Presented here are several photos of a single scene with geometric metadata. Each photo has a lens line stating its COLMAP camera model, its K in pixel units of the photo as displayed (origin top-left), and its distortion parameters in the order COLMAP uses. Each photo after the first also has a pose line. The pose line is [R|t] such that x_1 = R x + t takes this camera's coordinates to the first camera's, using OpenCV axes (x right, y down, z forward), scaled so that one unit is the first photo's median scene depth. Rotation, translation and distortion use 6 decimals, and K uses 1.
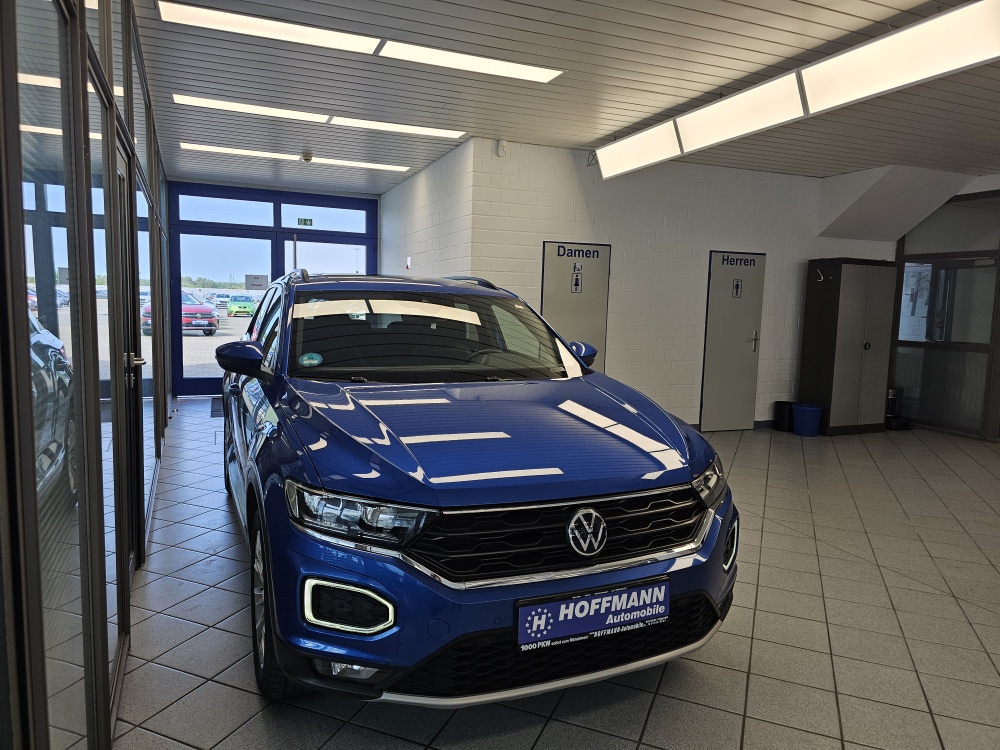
lens RADIAL K [[681.5, 0, 516.9], [0, 681.5, 381.0], [0, 0, 1]] dist [0.053866, -0.064320]
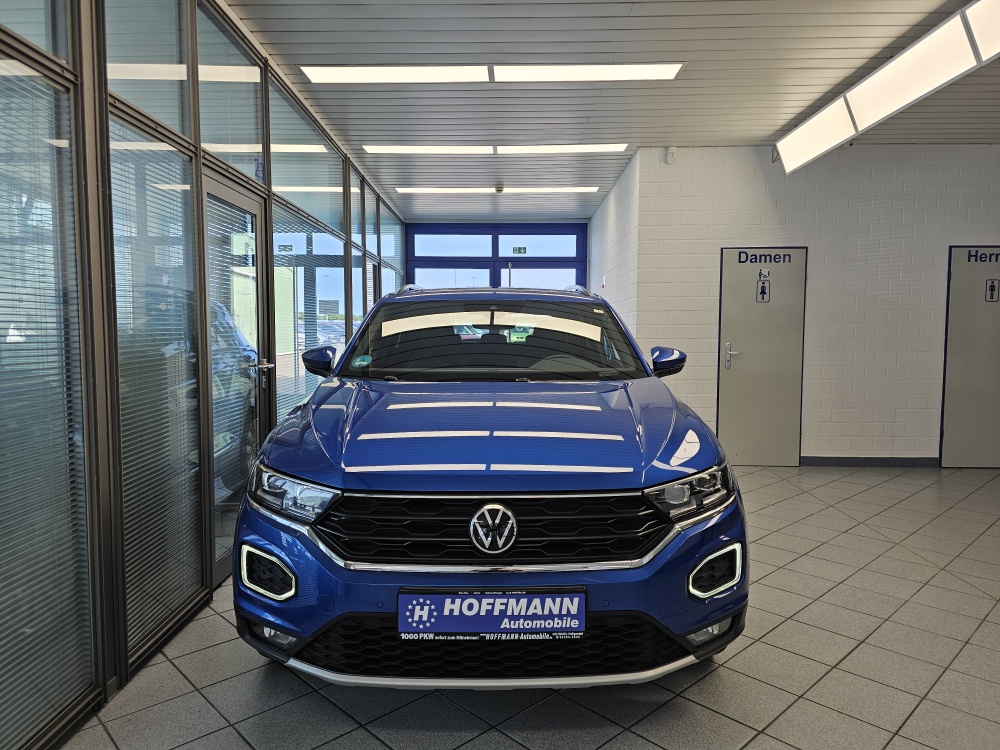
lens RADIAL K [[681.5, 0, 490.5], [0, 681.5, 377.8], [0, 0, 1]] dist [0.053866, -0.064320]
pose [[0.914324, 0.003635, -0.404967, 0.435487], [-0.020741, 0.999068, -0.037860, 0.042148], [0.404452, 0.043016, 0.913547, 0.106319]]
